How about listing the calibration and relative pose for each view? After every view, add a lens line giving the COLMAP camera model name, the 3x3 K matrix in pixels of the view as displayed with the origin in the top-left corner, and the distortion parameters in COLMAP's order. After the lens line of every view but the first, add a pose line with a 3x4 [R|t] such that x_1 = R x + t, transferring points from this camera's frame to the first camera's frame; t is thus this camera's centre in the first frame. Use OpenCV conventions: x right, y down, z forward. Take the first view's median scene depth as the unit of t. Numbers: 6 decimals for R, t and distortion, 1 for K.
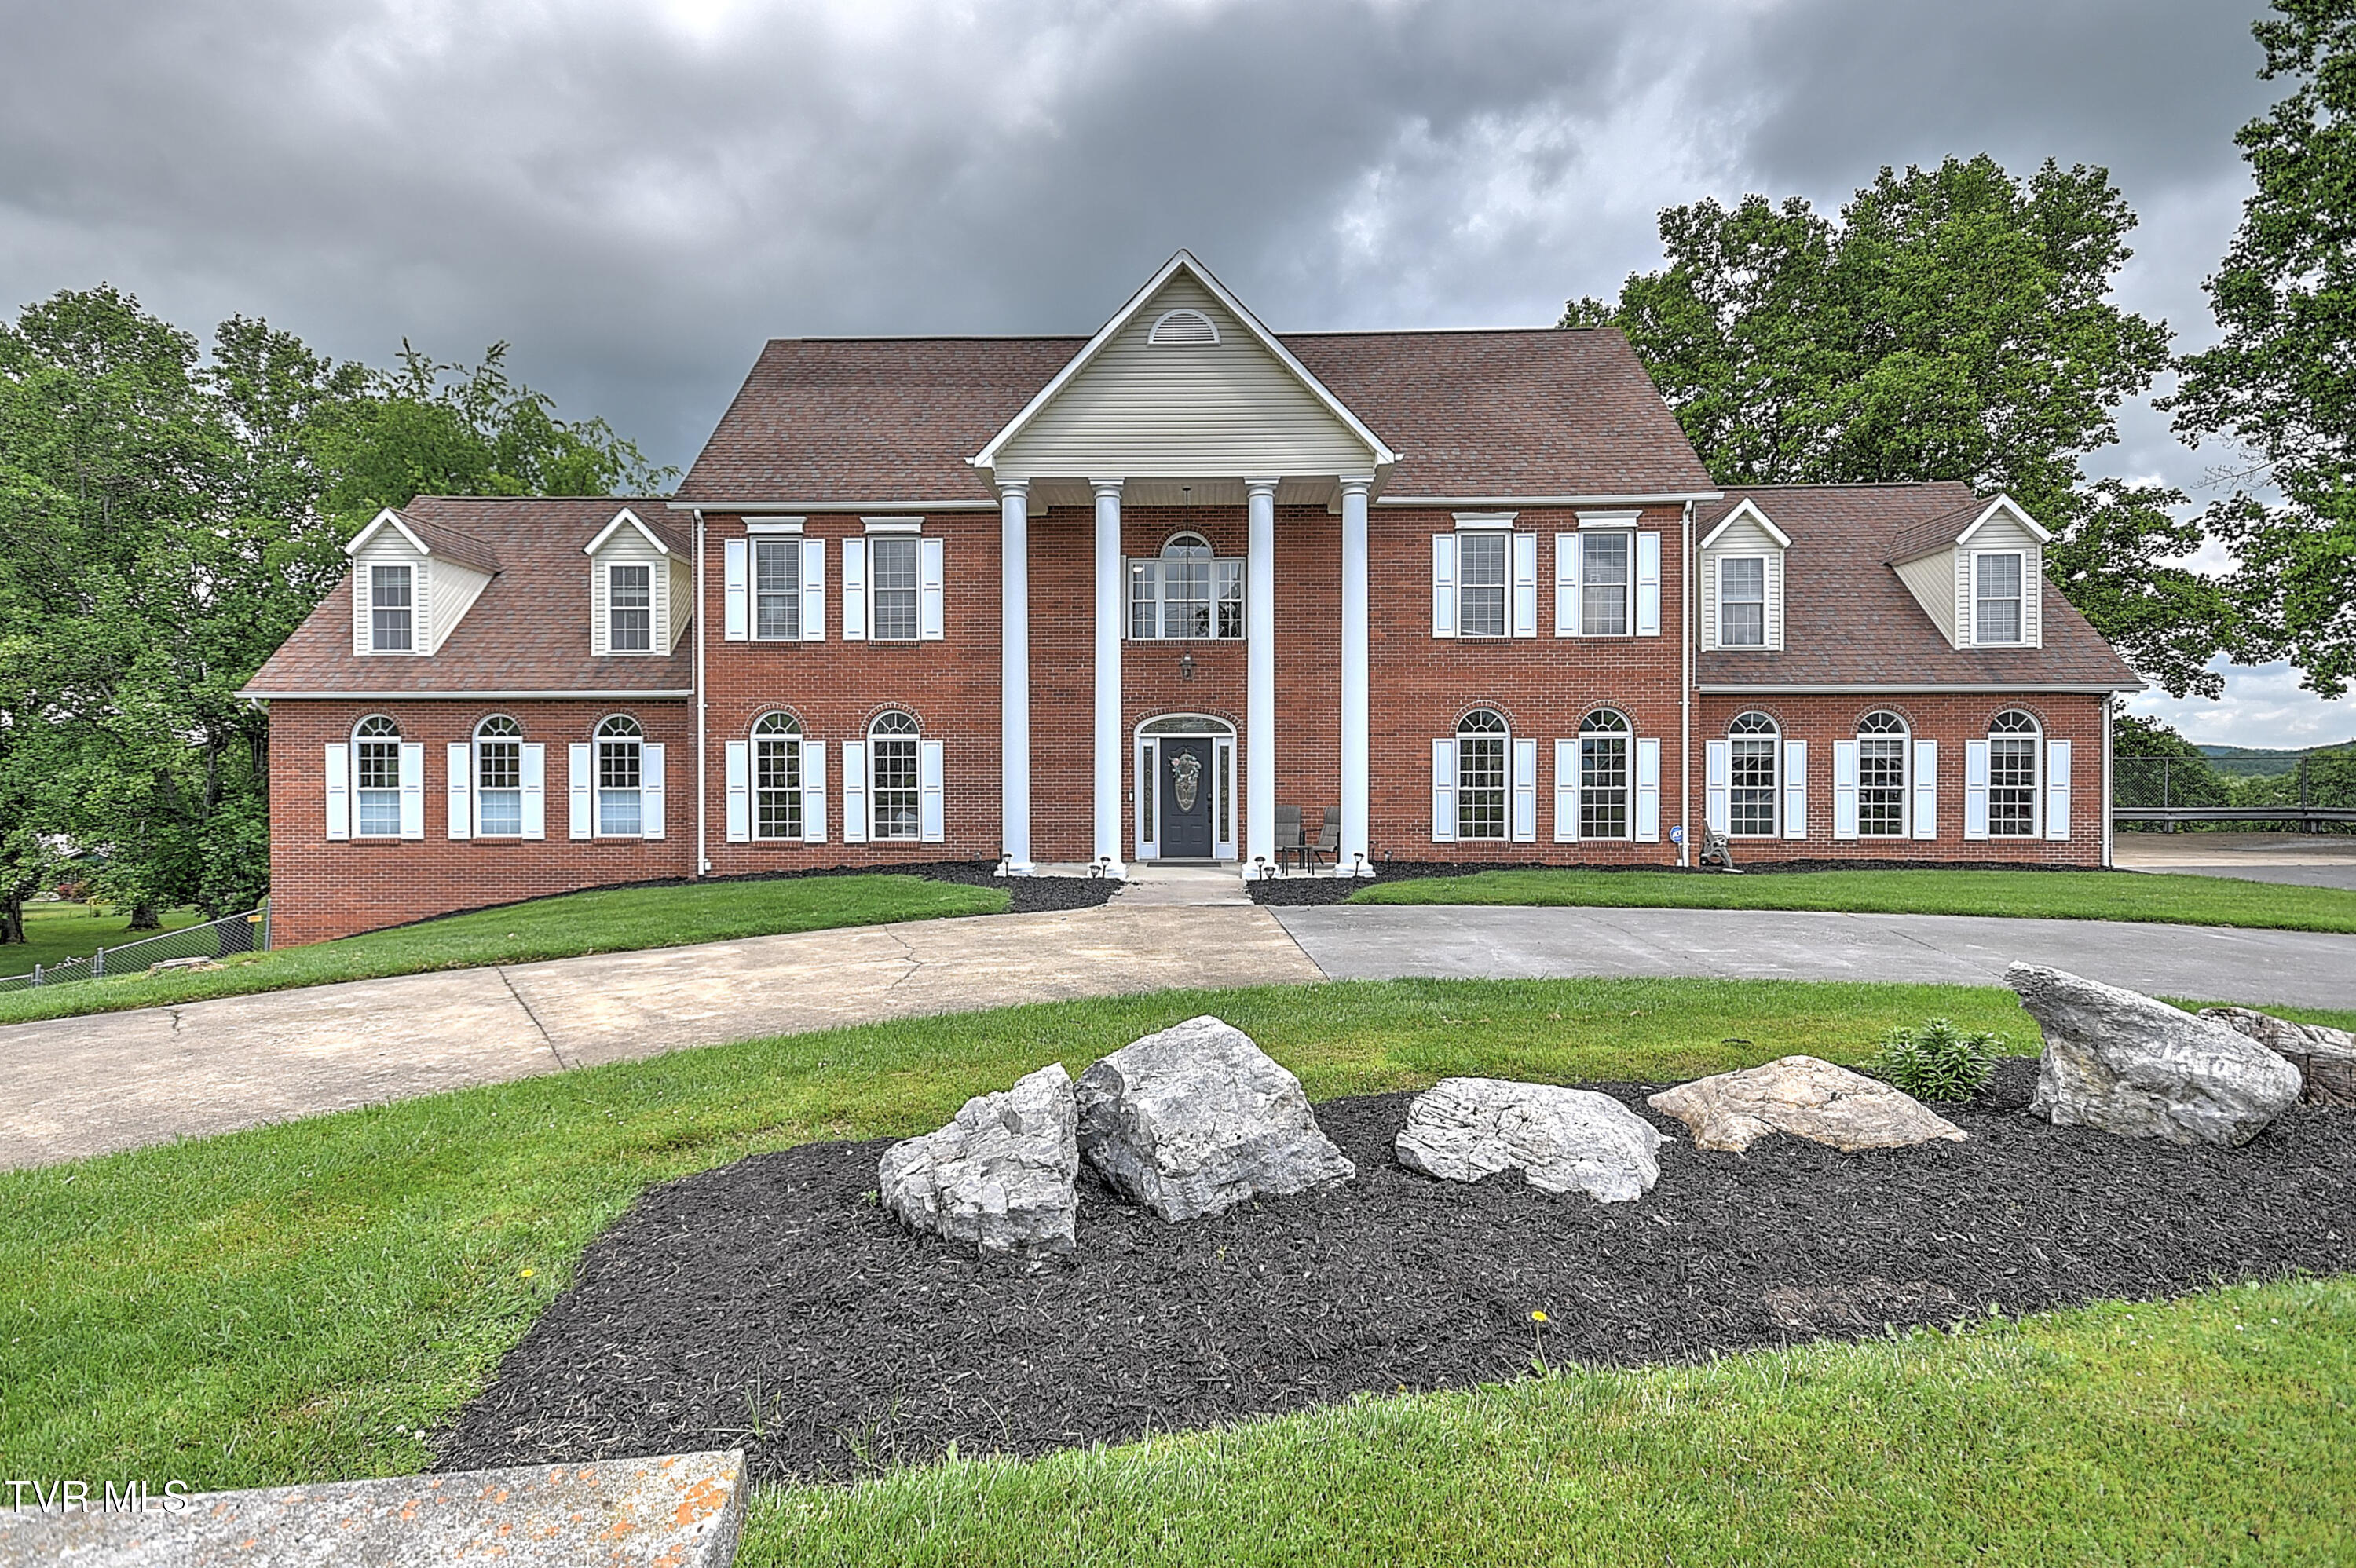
lens RADIAL K [[1107.4, 0, 1182.6], [0, 1107.4, 775.5], [0, 0, 1]] dist [0.032174, -0.007135]
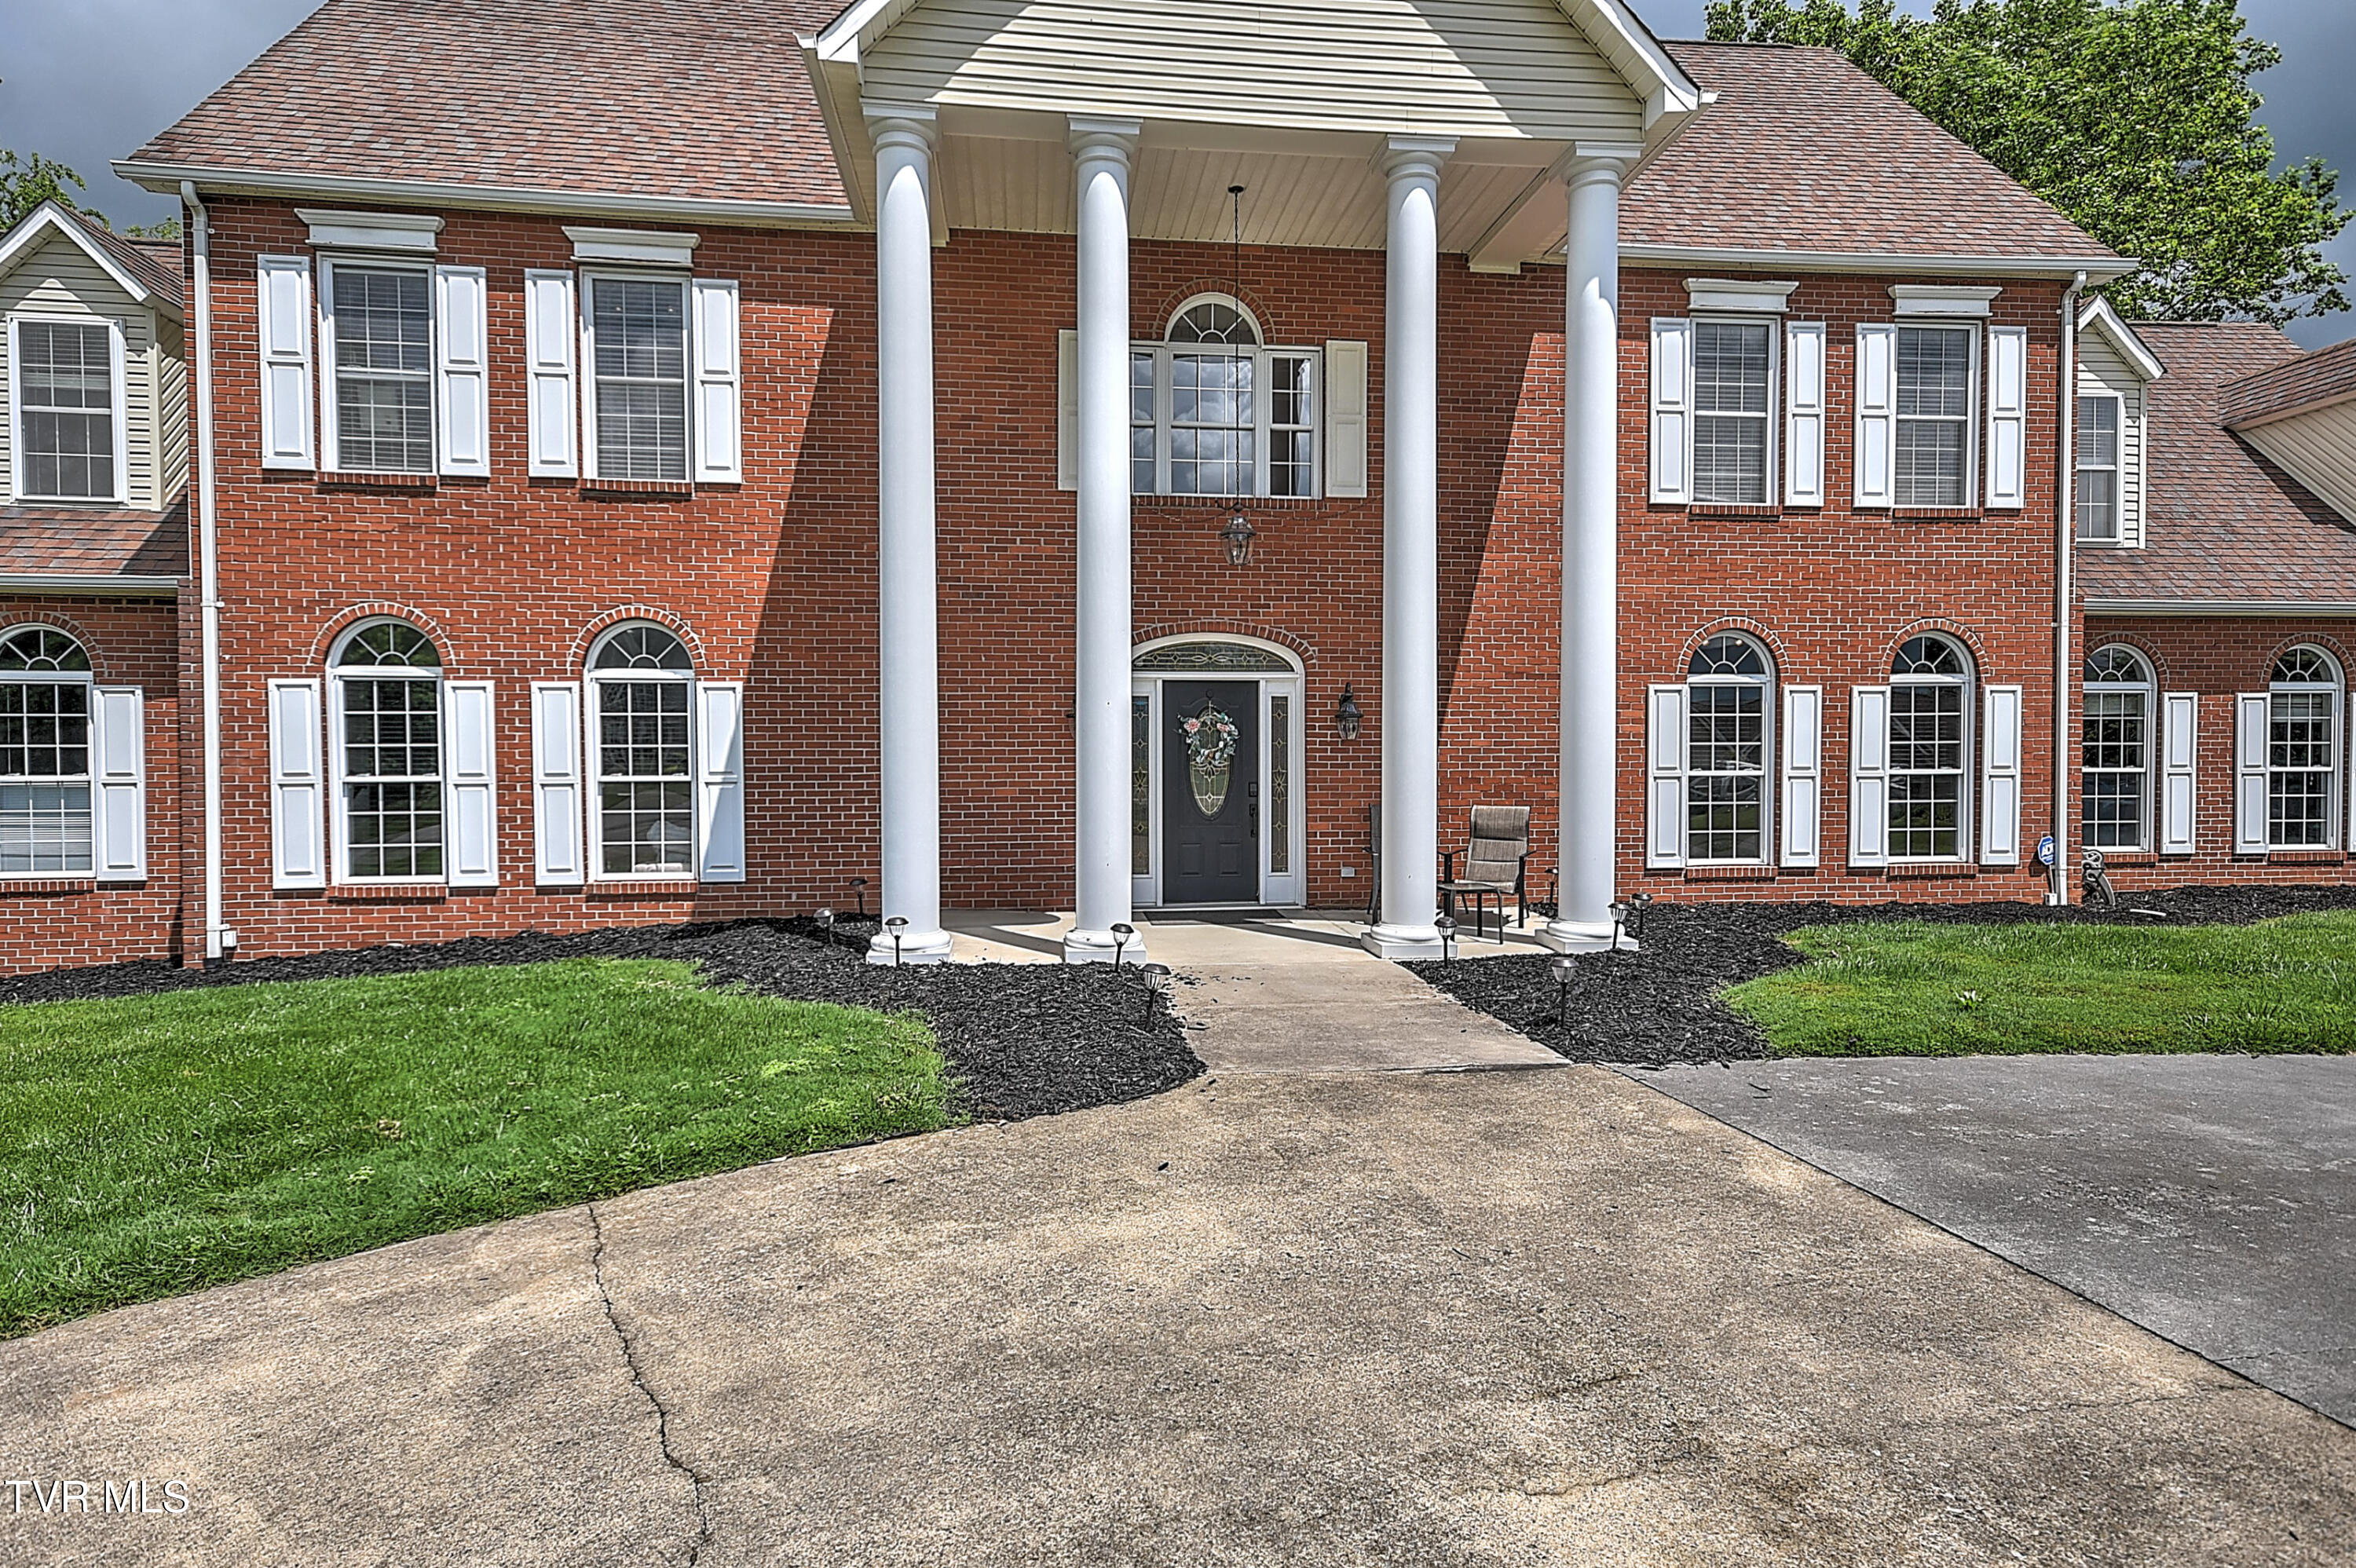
lens RADIAL K [[1229.6, 0, 1175.8], [0, 1229.6, 777.5], [0, 0, 1]] dist [0.041167, -0.002360]
pose [[0.989647, -0.003307, 0.143481, -0.099021], [0.001551, 0.999923, 0.012350, 0.005637], [-0.143511, -0.011999, 0.989576, 0.401723]]
